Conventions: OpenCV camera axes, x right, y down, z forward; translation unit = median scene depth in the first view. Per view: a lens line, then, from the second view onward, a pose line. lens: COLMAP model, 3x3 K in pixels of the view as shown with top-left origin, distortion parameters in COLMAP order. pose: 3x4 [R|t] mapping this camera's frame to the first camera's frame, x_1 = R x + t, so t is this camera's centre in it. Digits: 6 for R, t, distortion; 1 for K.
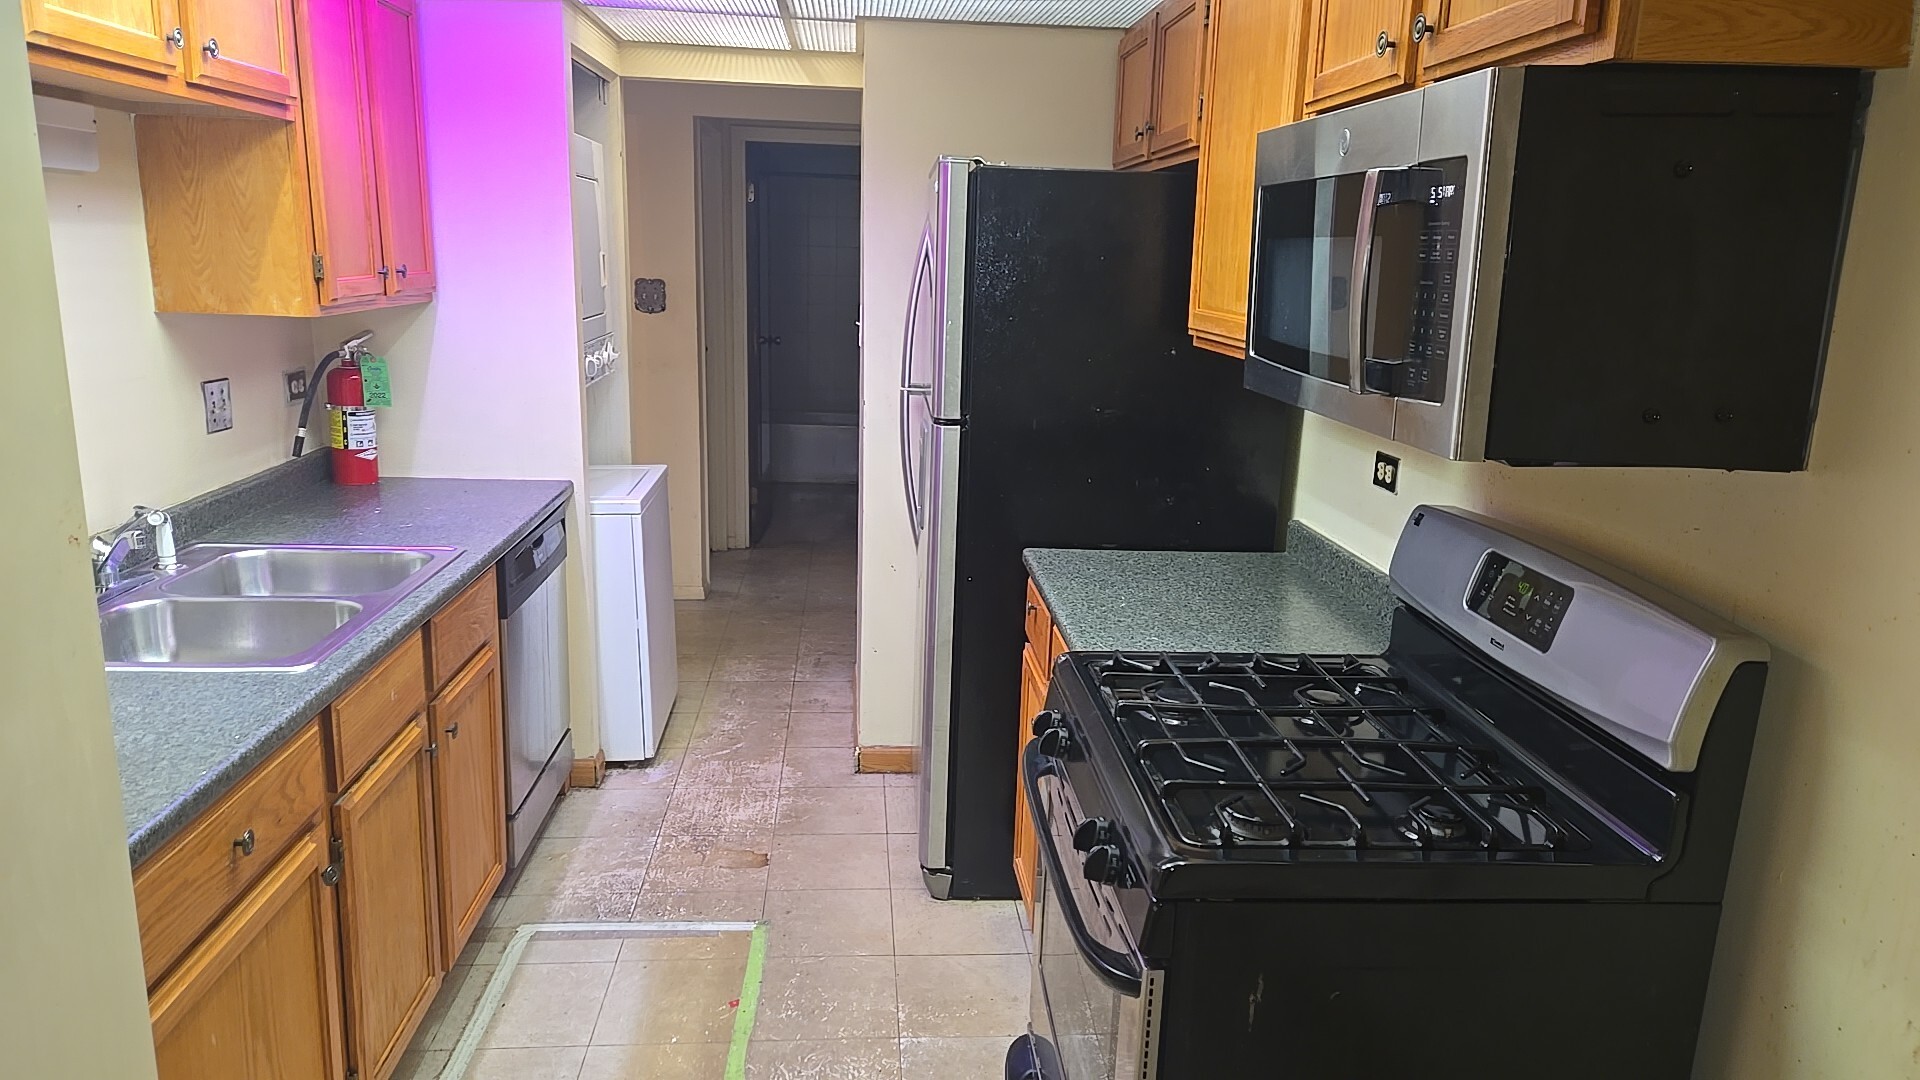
lens RADIAL K [[1271.0, 0, 962.6], [0, 1271.0, 547.1], [0, 0, 1]] dist [0.076067, -0.072599]
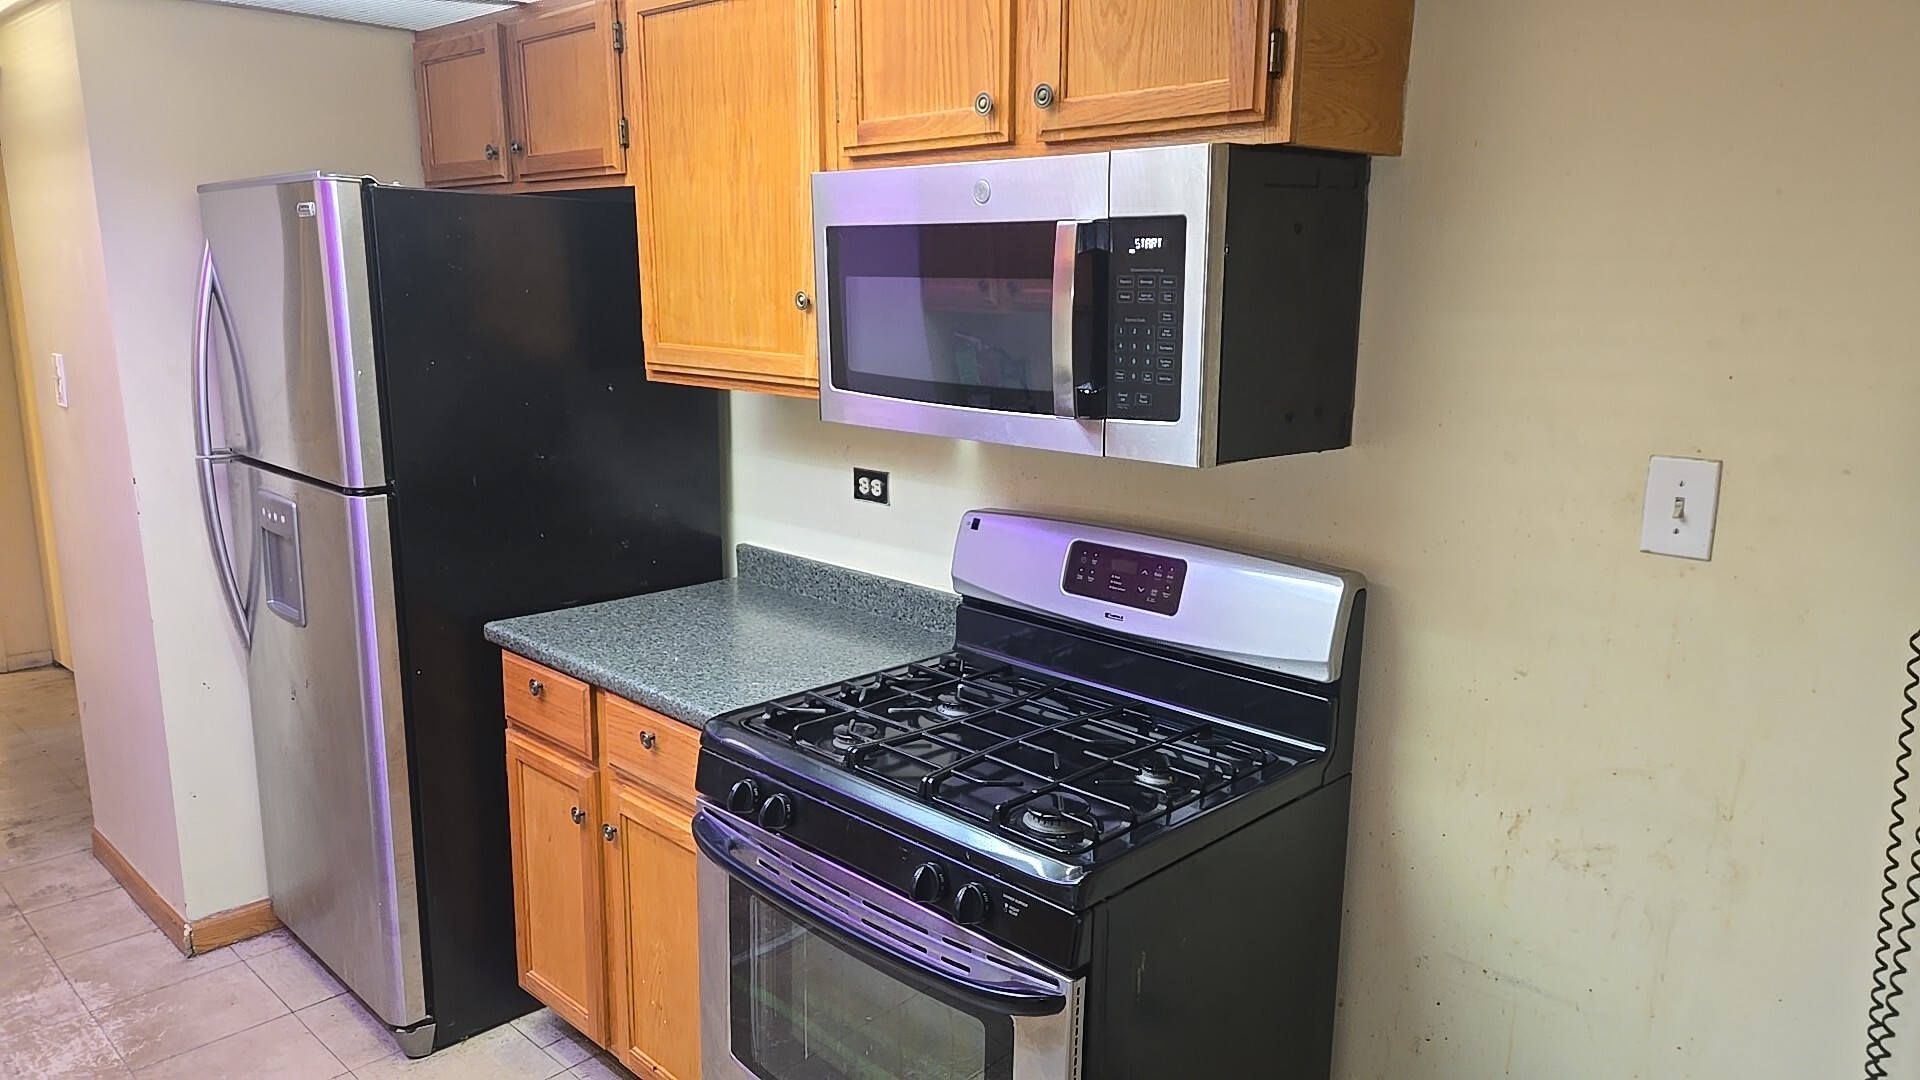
lens RADIAL K [[1271.0, 0, 962.6], [0, 1271.0, 547.1], [0, 0, 1]] dist [0.076067, -0.072599]
pose [[0.750180, -0.156416, 0.642467, -0.413394], [0.160975, 0.985588, 0.051989, -0.068592], [-0.641340, 0.064420, 0.764548, 0.178137]]
